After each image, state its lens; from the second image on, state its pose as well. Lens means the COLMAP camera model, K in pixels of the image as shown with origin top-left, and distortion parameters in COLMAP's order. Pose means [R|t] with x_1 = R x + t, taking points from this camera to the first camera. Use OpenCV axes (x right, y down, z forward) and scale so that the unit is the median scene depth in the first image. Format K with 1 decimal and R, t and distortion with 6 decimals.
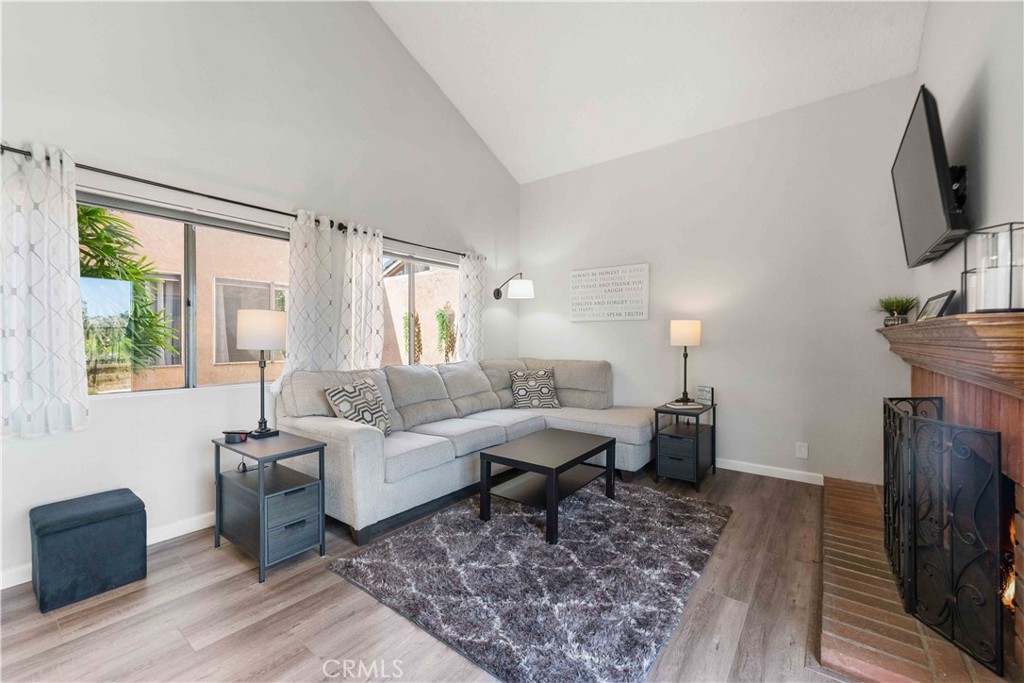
lens RADIAL K [[414.7, 0, 514.5], [0, 414.7, 336.3], [0, 0, 1]] dist [-0.001685, 0.000260]
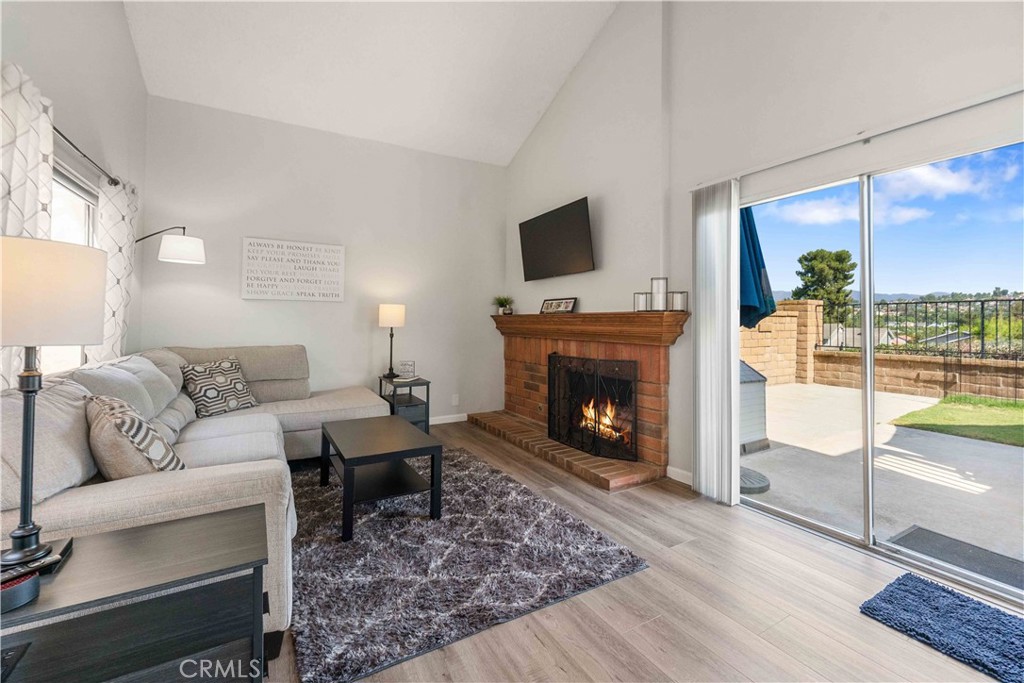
lens RADIAL K [[414.7, 0, 488.4], [0, 414.7, 313.6], [0, 0, 1]] dist [-0.001685, 0.000260]
pose [[0.412309, 0.018185, 0.910863, -0.774694], [-0.009398, 0.999832, -0.015707, 0.002683], [-0.910996, -0.002084, 0.412411, 0.439044]]
